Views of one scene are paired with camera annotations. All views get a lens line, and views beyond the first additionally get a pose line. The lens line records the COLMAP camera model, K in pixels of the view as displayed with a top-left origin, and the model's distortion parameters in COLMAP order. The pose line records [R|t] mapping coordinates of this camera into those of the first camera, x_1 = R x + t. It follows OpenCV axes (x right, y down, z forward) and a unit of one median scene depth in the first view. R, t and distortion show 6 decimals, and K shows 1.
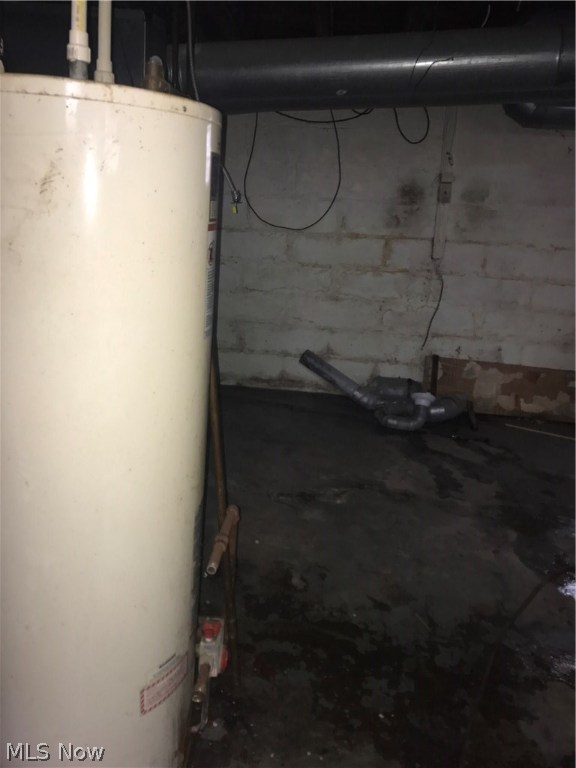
lens RADIAL K [[623.8, 0, 289.0], [0, 623.8, 369.7], [0, 0, 1]] dist [0.030200, -0.008621]
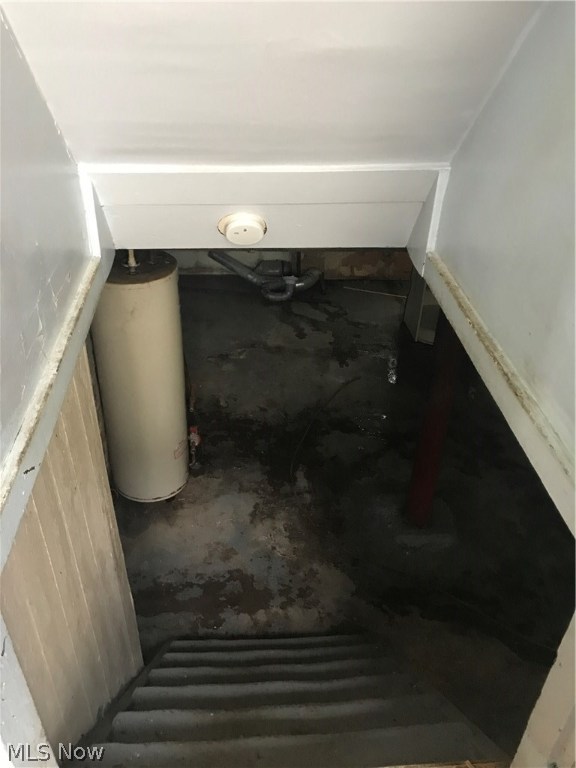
lens RADIAL K [[623.8, 0, 289.0], [0, 623.8, 369.7], [0, 0, 1]] dist [0.030200, -0.008621]
pose [[0.985859, -0.119599, 0.117381, -0.000768], [0.076554, 0.944520, 0.319407, -0.313062], [-0.149069, -0.305904, 0.940320, -0.716181]]
